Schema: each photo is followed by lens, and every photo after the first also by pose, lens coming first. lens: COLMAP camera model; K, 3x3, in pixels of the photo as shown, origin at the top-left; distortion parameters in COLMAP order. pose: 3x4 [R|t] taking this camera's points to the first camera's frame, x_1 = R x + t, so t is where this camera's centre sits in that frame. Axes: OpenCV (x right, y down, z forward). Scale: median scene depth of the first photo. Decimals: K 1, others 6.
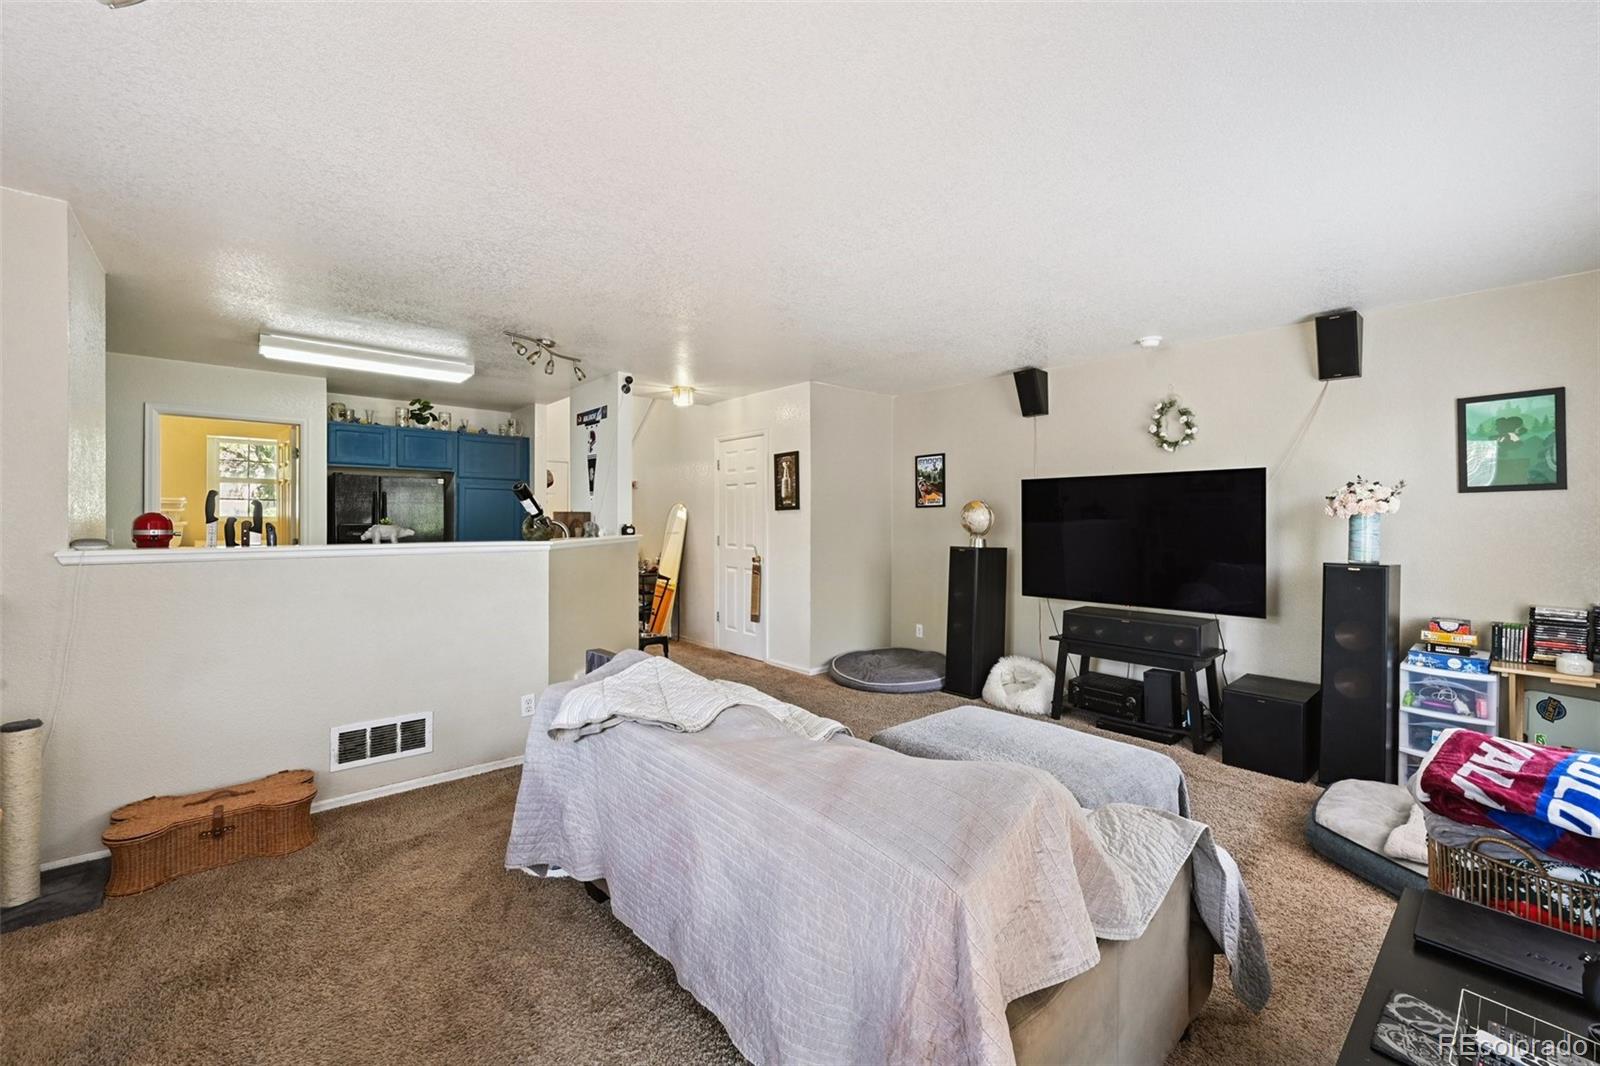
lens RADIAL K [[644.7, 0, 797.2], [0, 644.7, 527.7], [0, 0, 1]] dist [0.001686, 0.000399]
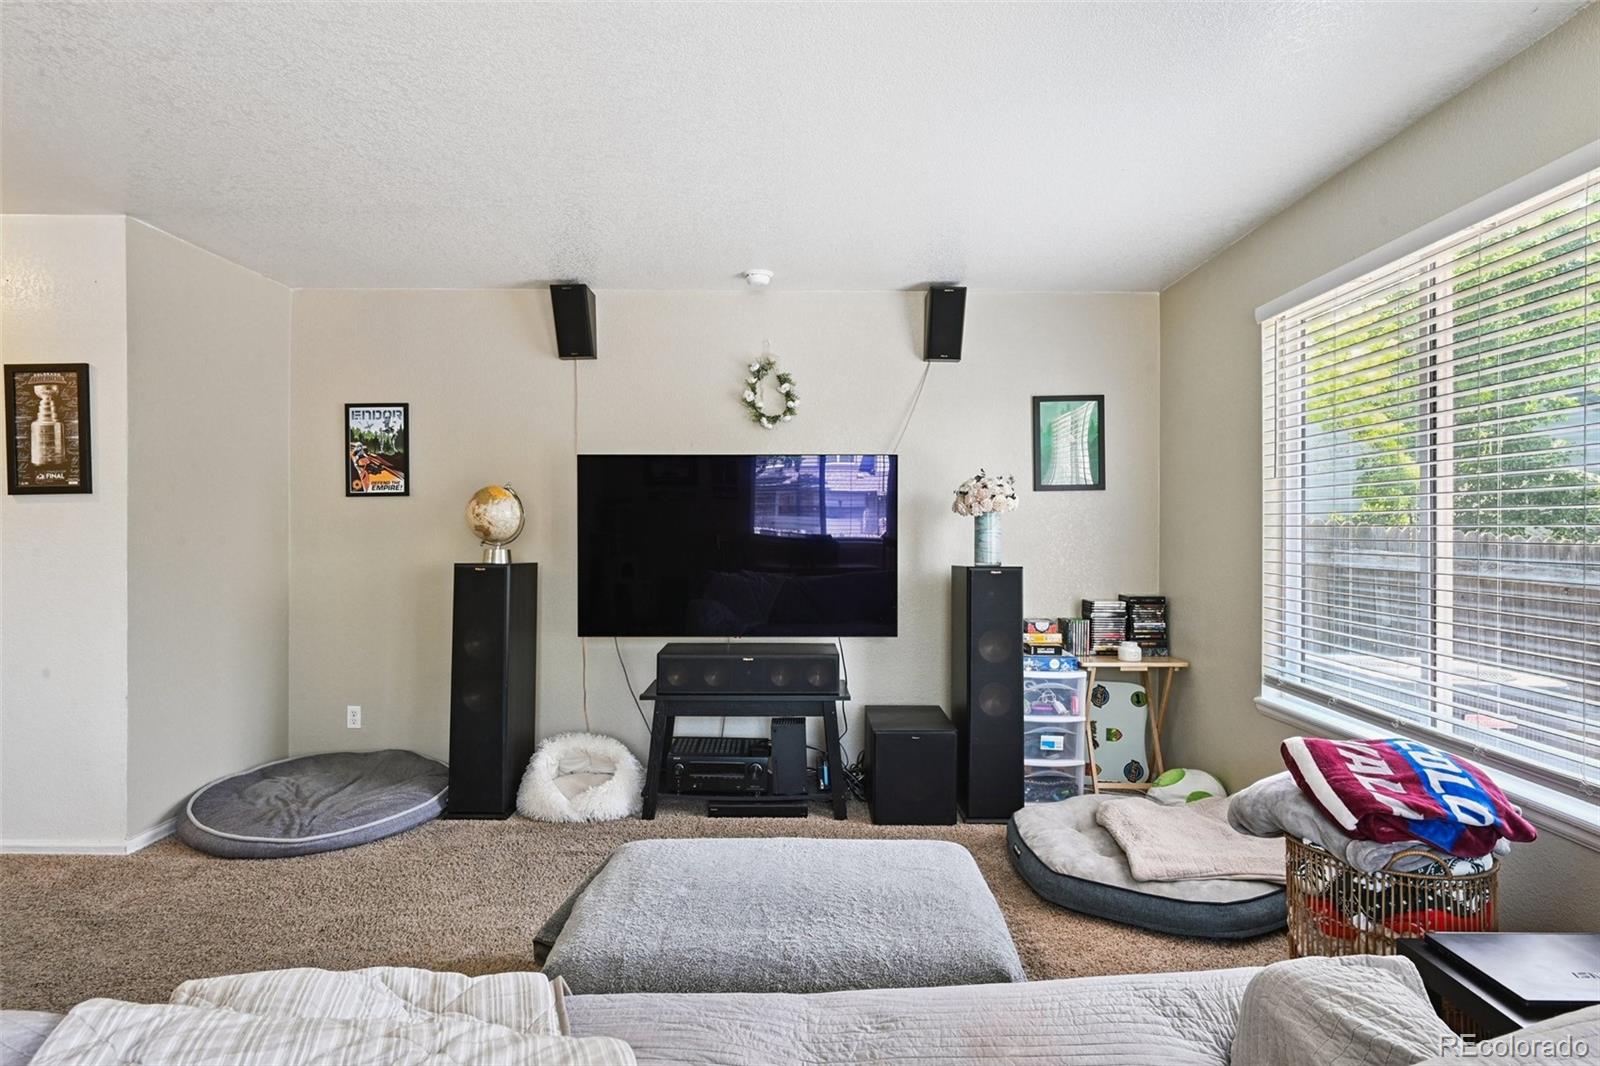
lens RADIAL K [[861.4, 0, 797.3], [0, 861.4, 530.0], [0, 0, 1]] dist [-0.002493, 0.000281]
pose [[0.662950, -0.004736, 0.748648, -0.157349], [0.009165, 0.999956, -0.001790, 0.003622], [-0.748607, 0.008048, 0.662965, 0.299825]]
